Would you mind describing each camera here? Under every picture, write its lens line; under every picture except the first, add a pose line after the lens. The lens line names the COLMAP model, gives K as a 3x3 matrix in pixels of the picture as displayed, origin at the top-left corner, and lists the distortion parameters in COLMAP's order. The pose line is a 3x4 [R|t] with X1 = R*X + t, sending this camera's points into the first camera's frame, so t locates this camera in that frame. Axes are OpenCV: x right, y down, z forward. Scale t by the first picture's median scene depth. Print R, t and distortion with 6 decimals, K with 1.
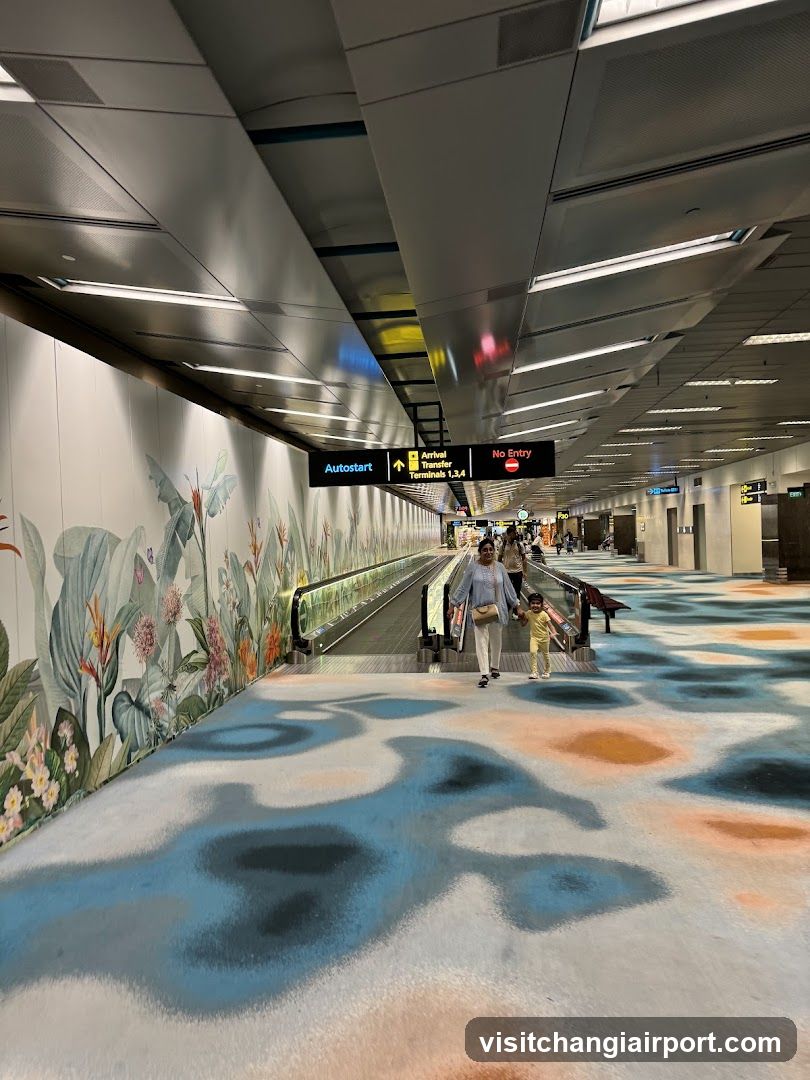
lens RADIAL K [[752.2, 0, 405.0], [0, 752.2, 540.0], [0, 0, 1]] dist [-0.005164, -0.005658]
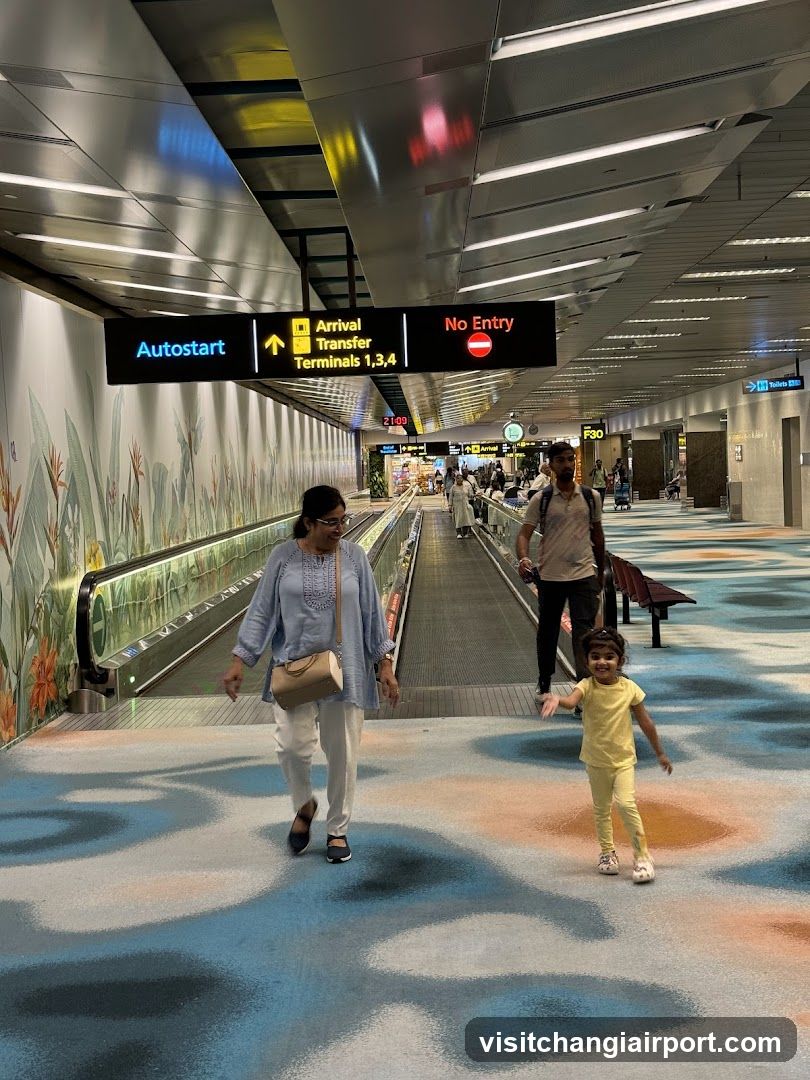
lens RADIAL K [[1155.9, 0, 384.1], [0, 1155.9, 540.8], [0, 0, 1]] dist [0.080911, 0.003446]
pose [[0.996607, -0.011783, 0.081454, 0.001101], [0.007550, 0.998615, 0.052074, -0.000754], [-0.081954, -0.051282, 0.995316, 0.154479]]
